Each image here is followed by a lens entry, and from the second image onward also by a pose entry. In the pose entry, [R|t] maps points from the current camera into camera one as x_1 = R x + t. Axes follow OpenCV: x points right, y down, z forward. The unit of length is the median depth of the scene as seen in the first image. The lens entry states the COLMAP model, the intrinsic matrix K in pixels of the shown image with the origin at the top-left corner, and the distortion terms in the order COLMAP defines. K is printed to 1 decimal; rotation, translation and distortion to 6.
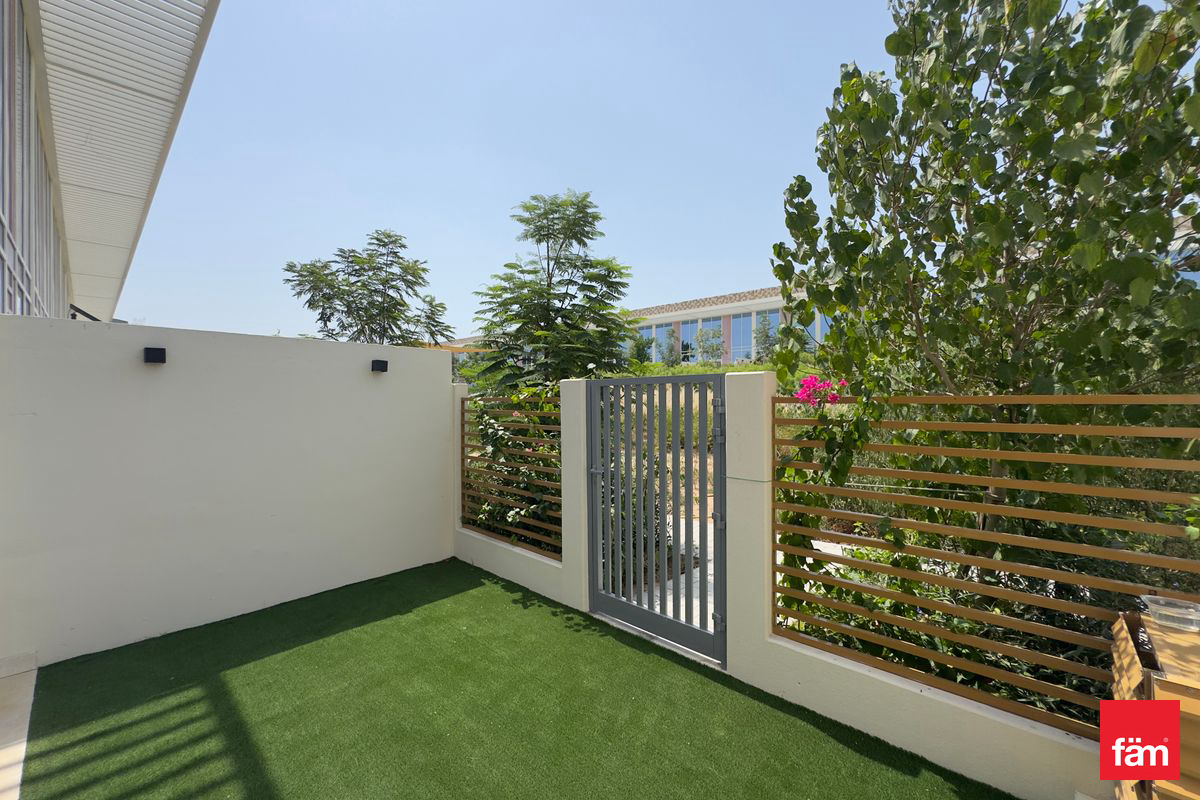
lens RADIAL K [[479.4, 0, 593.2], [0, 479.4, 401.0], [0, 0, 1]] dist [-0.001368, -0.000172]
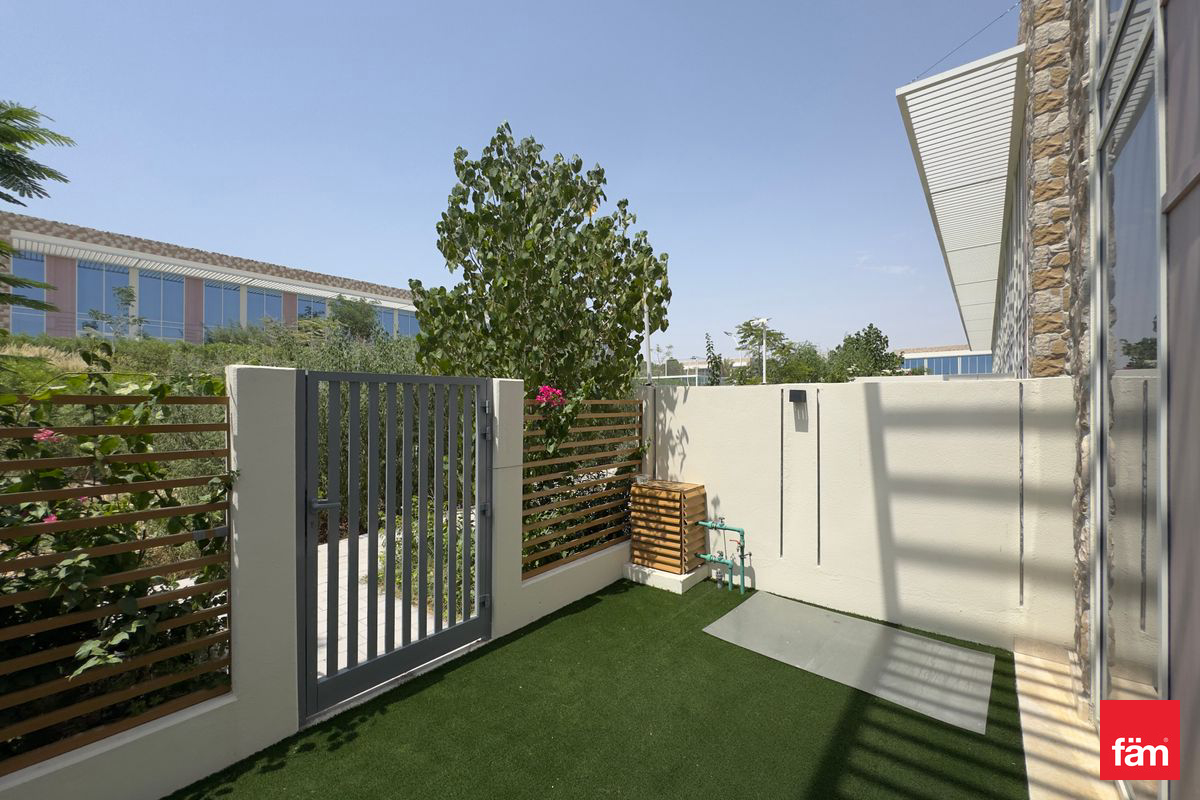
lens RADIAL K [[479.4, 0, 593.2], [0, 479.4, 401.0], [0, 0, 1]] dist [-0.001368, -0.000172]
pose [[-0.065746, 0.007241, 0.997810, -0.880279], [0.002273, 0.999972, -0.007107, 0.000285], [-0.997834, 0.001801, -0.065761, 0.821325]]
